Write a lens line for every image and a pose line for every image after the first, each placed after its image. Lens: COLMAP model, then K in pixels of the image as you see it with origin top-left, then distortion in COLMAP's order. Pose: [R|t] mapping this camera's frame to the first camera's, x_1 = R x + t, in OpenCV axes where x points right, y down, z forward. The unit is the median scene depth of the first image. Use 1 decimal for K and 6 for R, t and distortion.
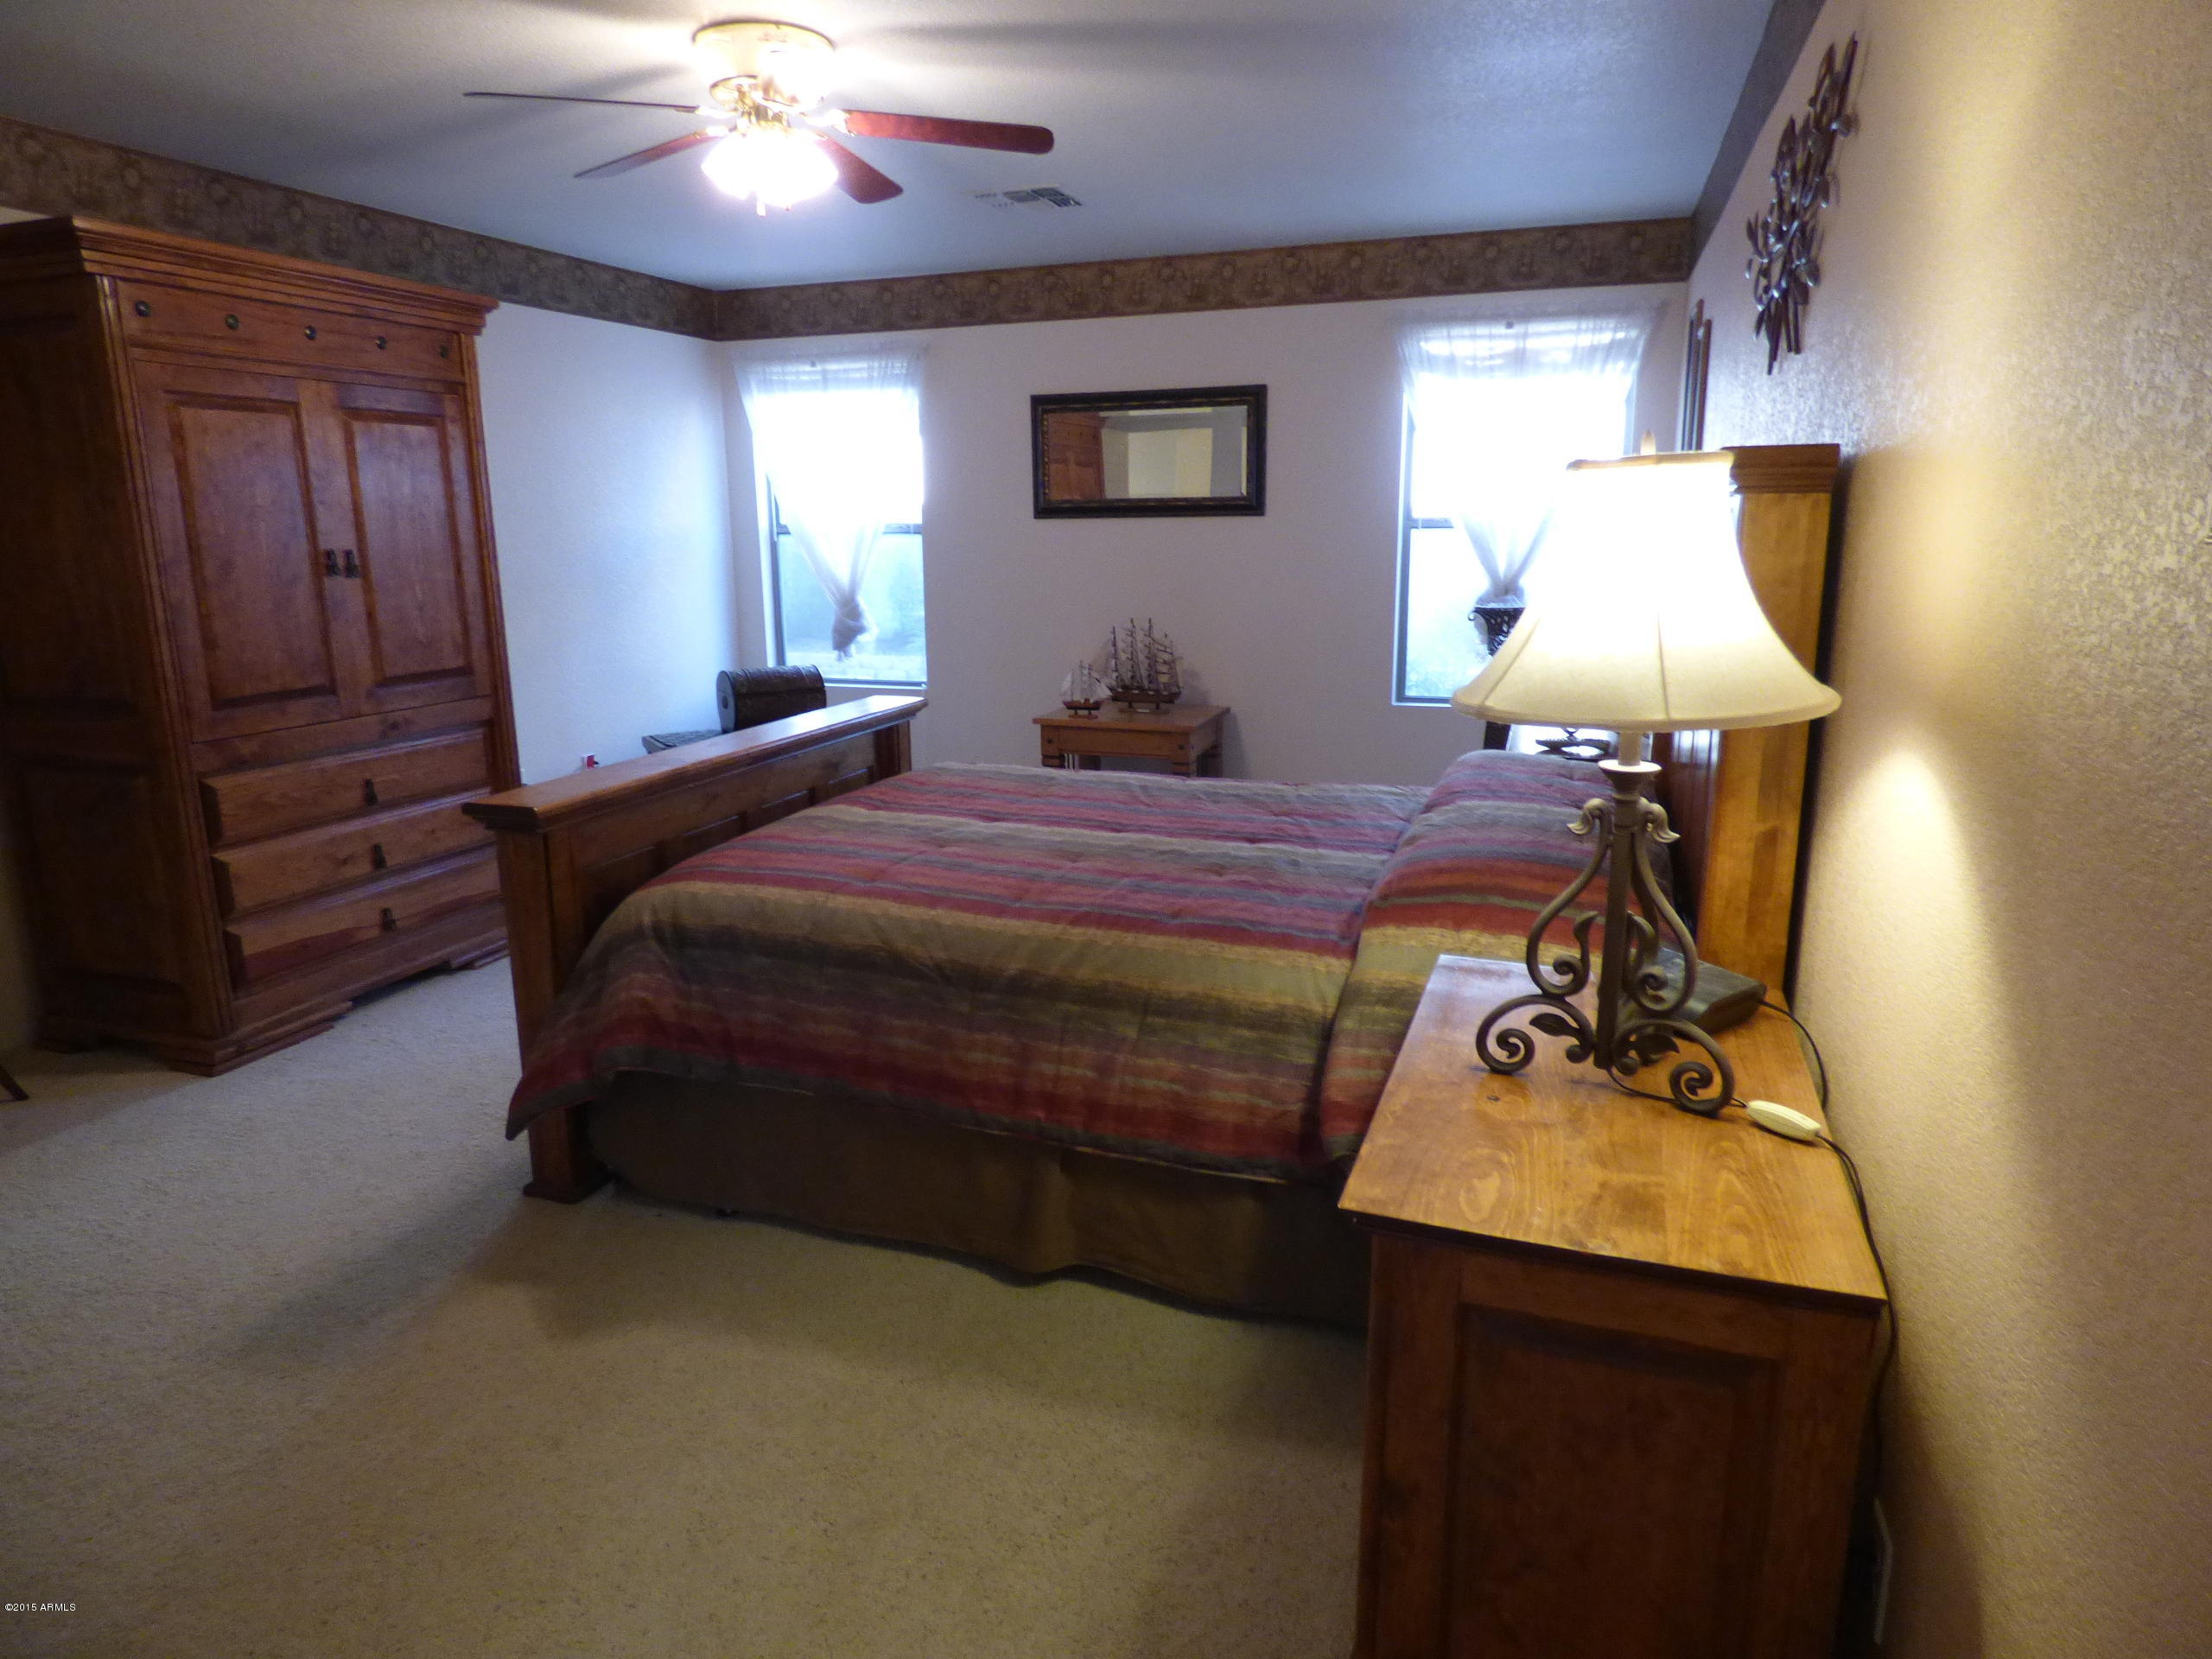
lens RADIAL K [[1321.1, 0, 1105.8], [0, 1321.1, 830.0], [0, 0, 1]] dist [-0.003459, -0.000475]
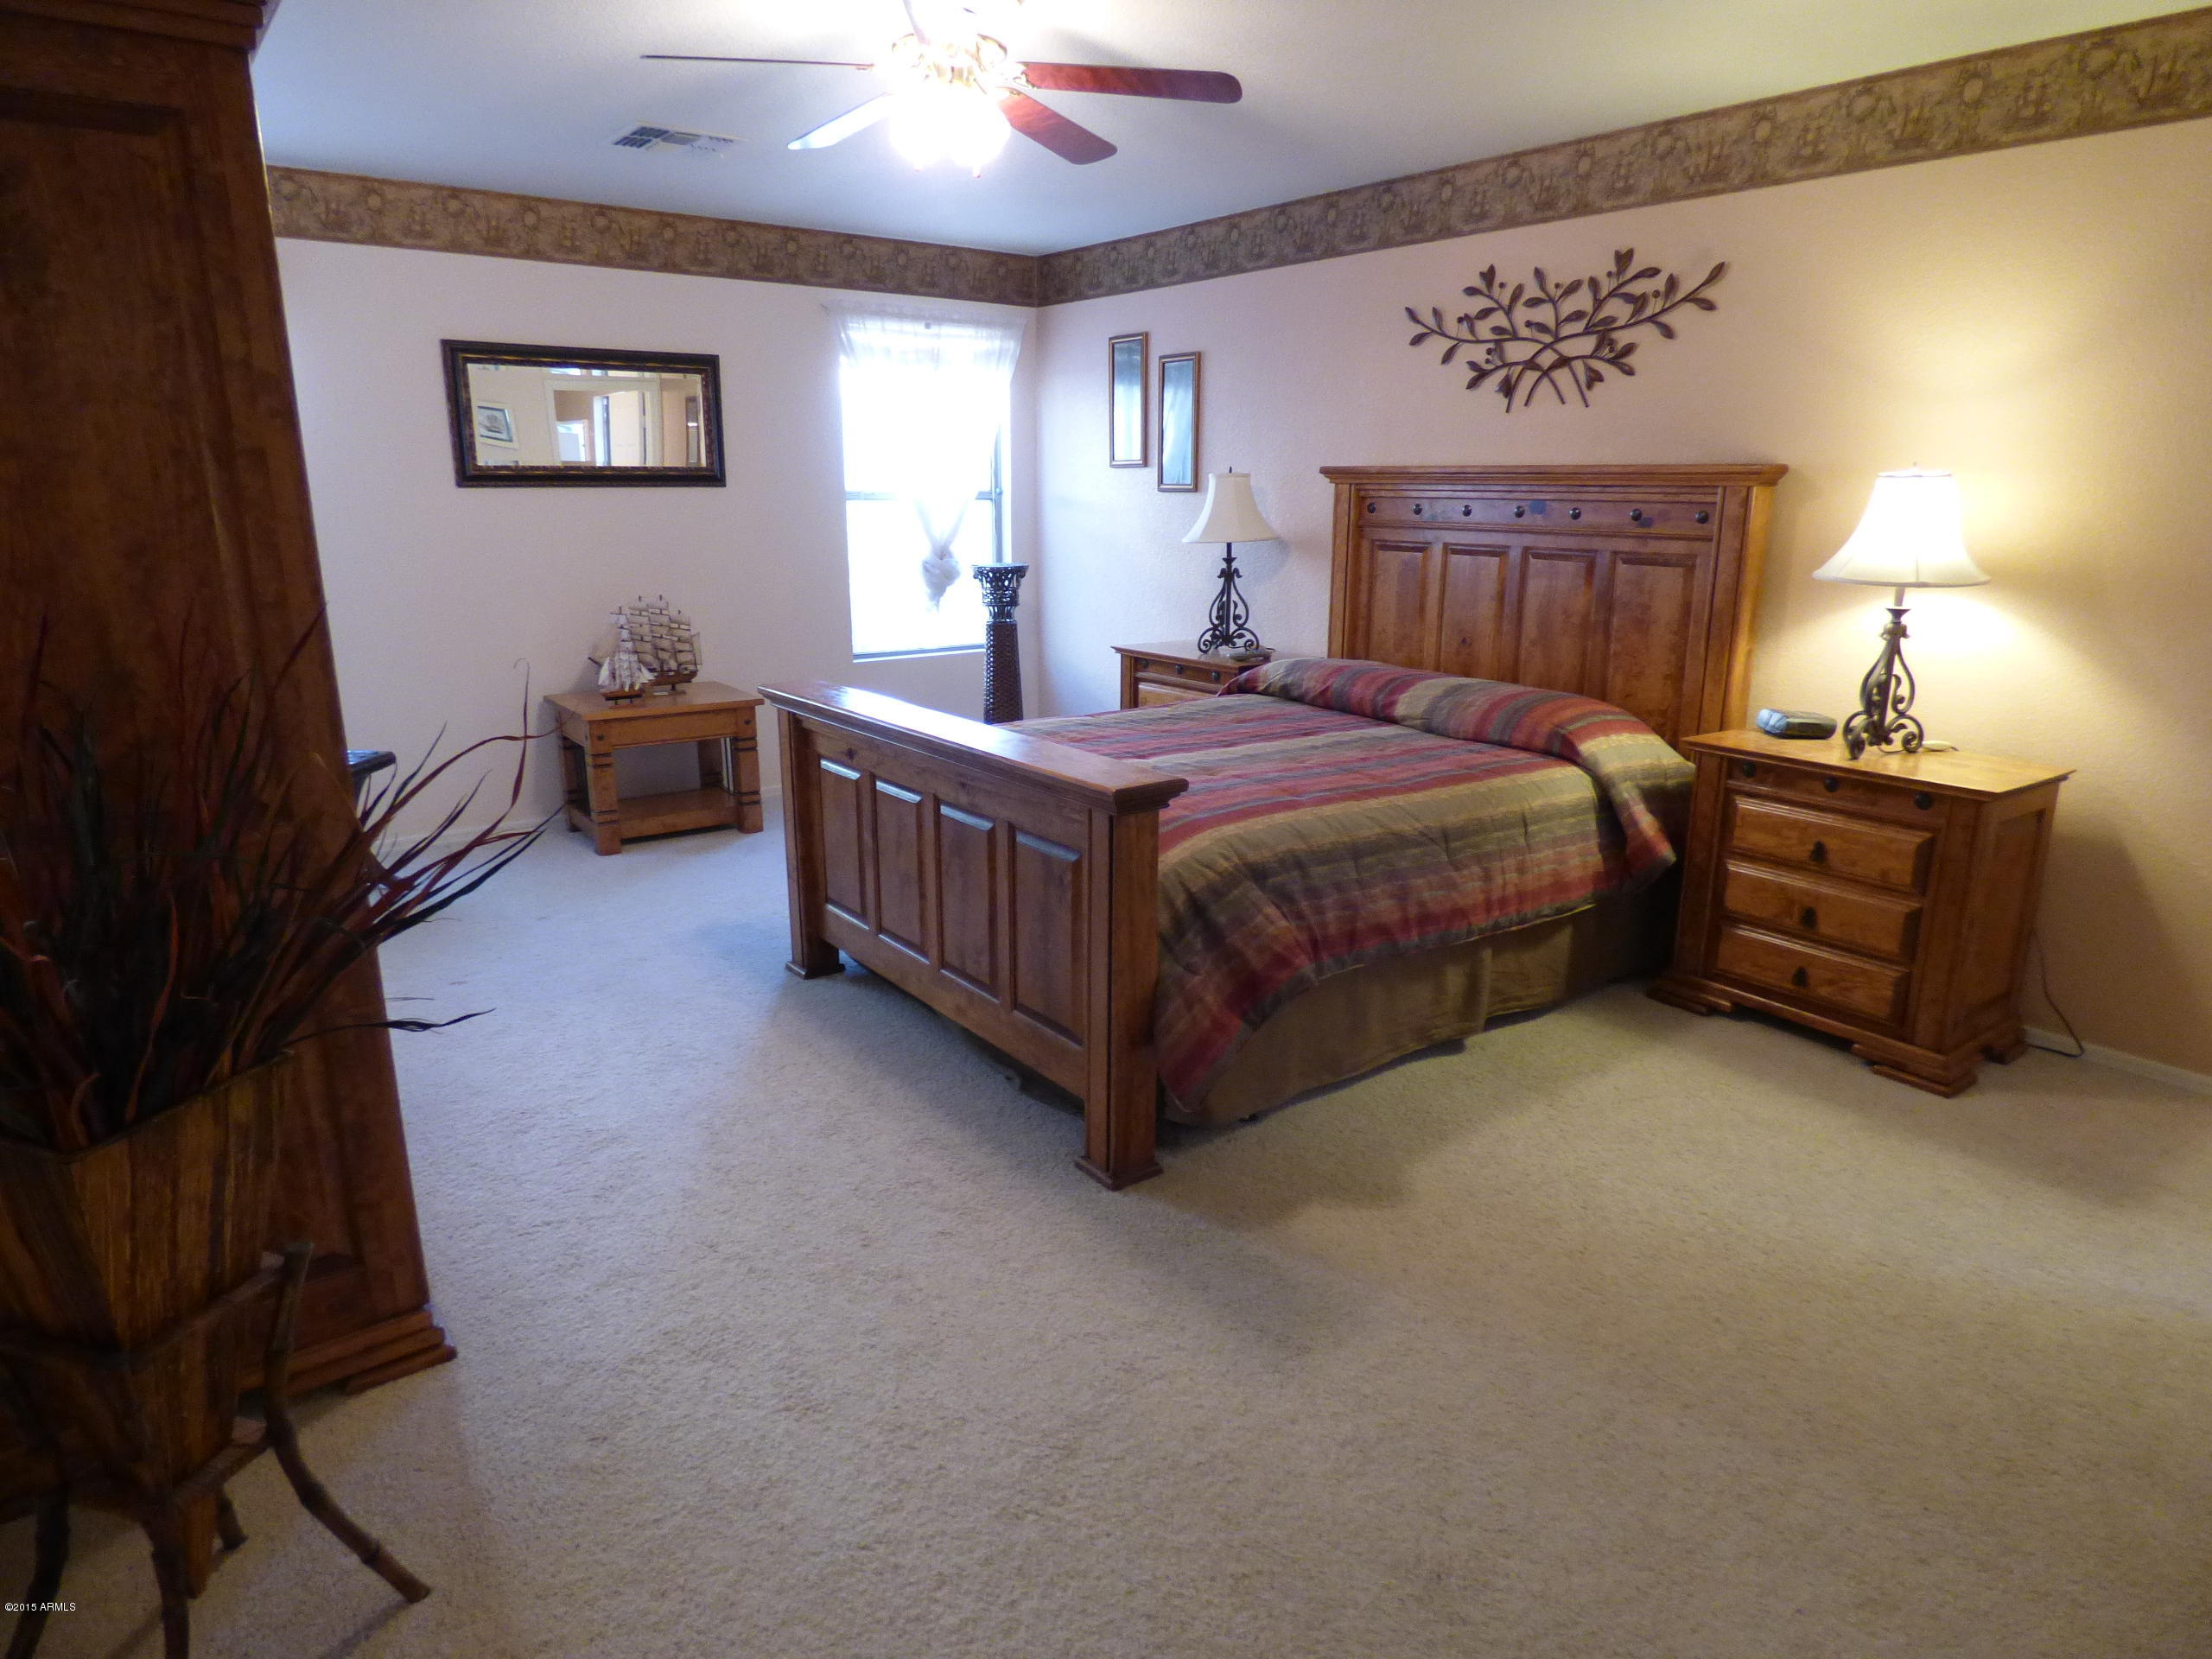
lens RADIAL K [[1321.1, 0, 1100.0], [0, 1321.1, 827.6], [0, 0, 1]] dist [-0.003459, -0.000475]
pose [[0.559185, -0.196169, 0.805500, -0.611130], [0.183239, 0.976817, 0.110685, -0.047204], [-0.808539, 0.085706, 0.582167, 0.223058]]
